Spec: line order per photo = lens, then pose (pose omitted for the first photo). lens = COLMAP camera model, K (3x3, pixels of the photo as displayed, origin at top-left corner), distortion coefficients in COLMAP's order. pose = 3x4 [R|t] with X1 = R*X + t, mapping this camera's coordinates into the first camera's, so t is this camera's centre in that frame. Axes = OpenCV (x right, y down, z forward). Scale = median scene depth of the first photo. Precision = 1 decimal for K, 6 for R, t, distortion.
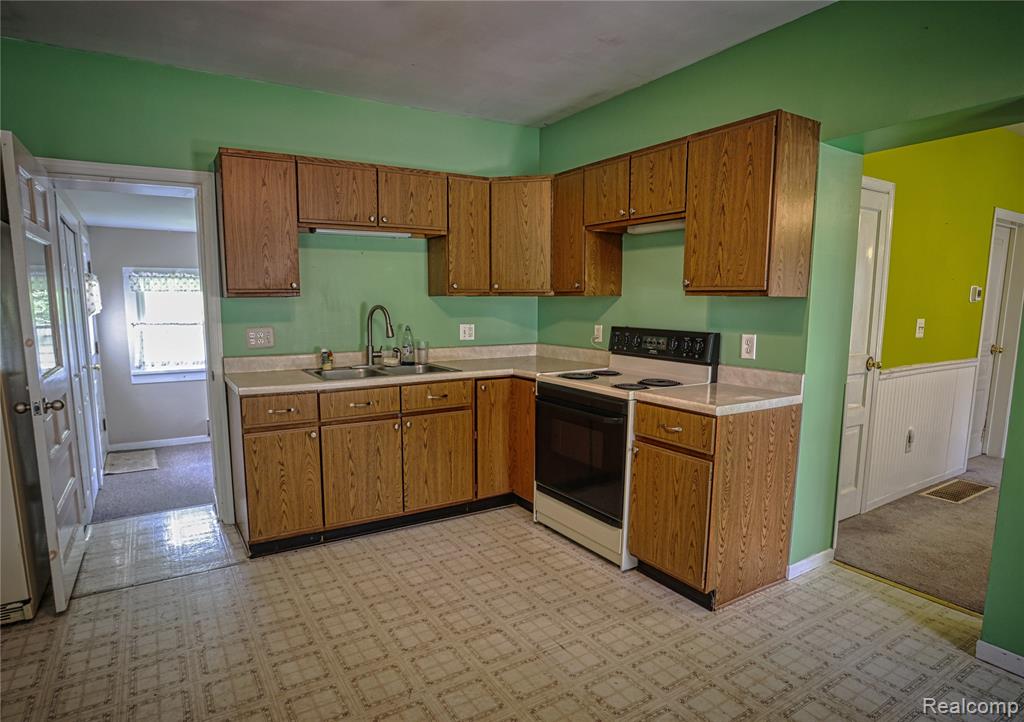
lens RADIAL K [[525.8, 0, 514.1], [0, 525.8, 378.3], [0, 0, 1]] dist [-0.085248, 0.033591]
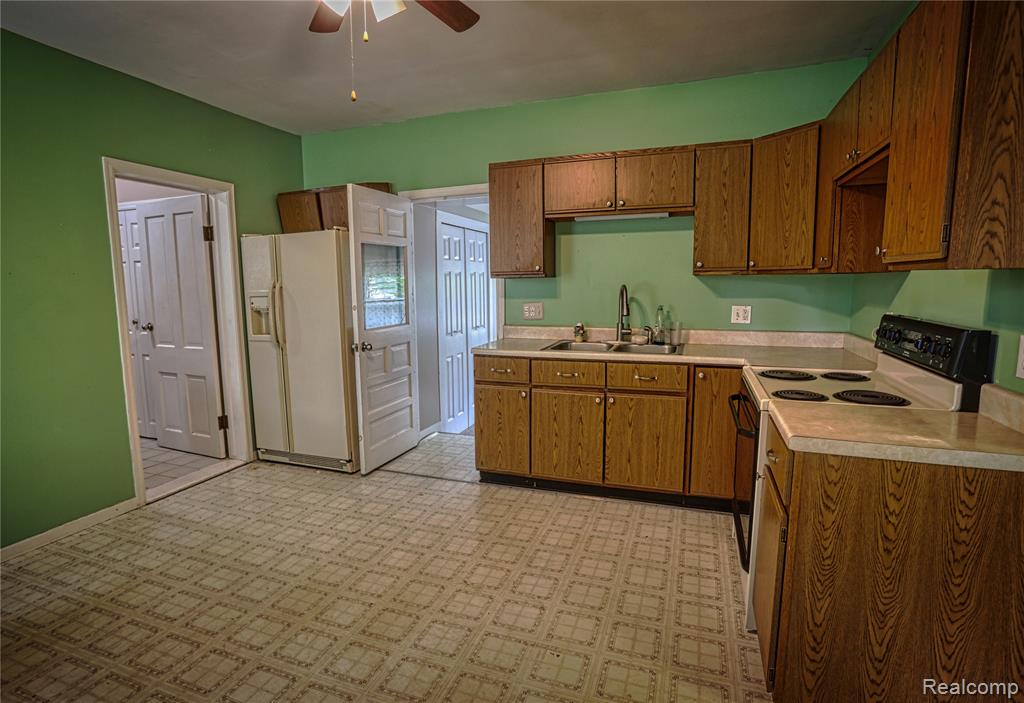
lens RADIAL K [[502.6, 0, 512.0], [0, 502.6, 351.5], [0, 0, 1]] dist [-0.062307, 0.001661]
pose [[0.647624, 0.095399, -0.755965, 0.410141], [-0.095969, 0.994443, 0.043279, -0.031805], [0.755892, 0.044520, 0.653180, 0.199528]]
